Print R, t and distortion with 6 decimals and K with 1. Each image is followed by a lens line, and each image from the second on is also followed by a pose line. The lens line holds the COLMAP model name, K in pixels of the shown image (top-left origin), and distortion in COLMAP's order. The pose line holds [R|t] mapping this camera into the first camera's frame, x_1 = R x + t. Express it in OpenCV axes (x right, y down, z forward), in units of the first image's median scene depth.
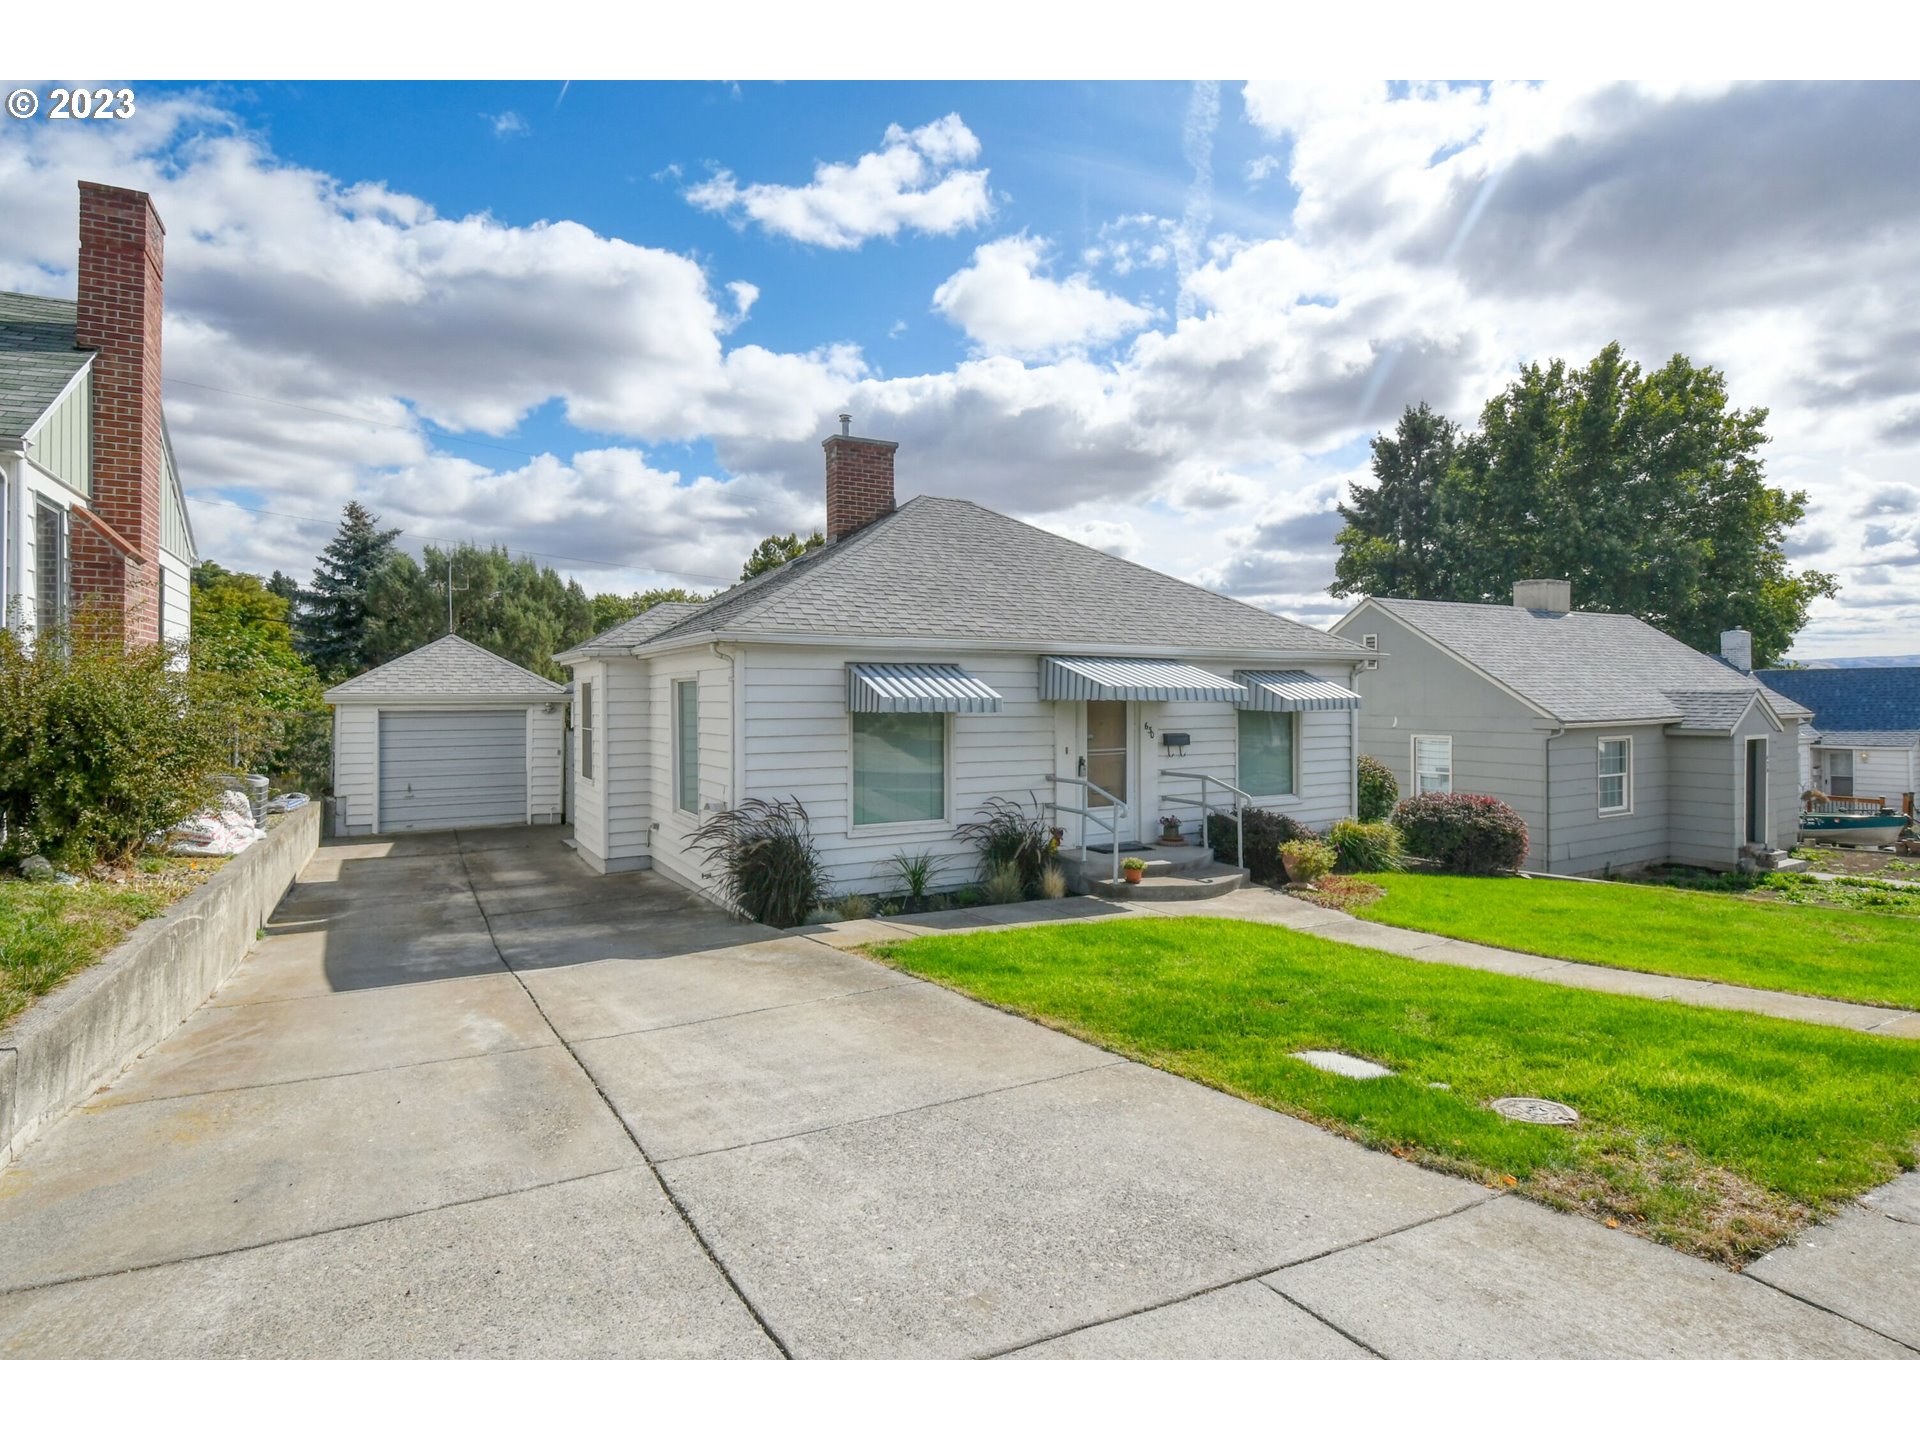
lens RADIAL K [[973.8, 0, 948.0], [0, 973.8, 717.8], [0, 0, 1]] dist [0.029574, -0.021748]
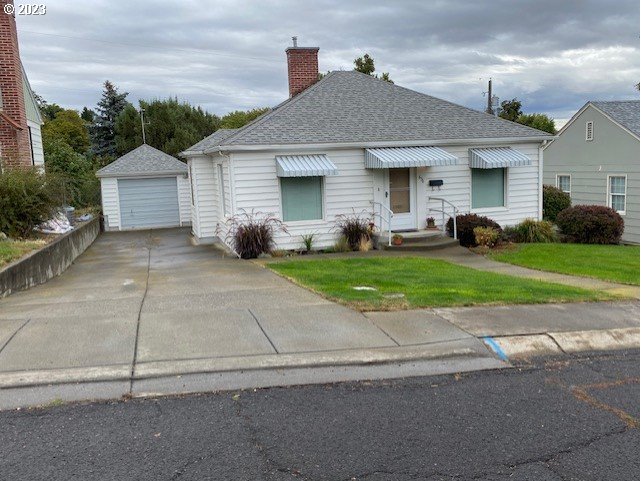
lens RADIAL K [[552.6, 0, 320.5], [0, 552.6, 240.5], [0, 0, 1]] dist [0.057039, -0.001309]
pose [[0.975867, -0.006103, -0.218280, 0.126803], [0.033470, 0.991978, 0.121903, -0.005125], [0.215785, -0.126267, 0.968243, -0.144070]]
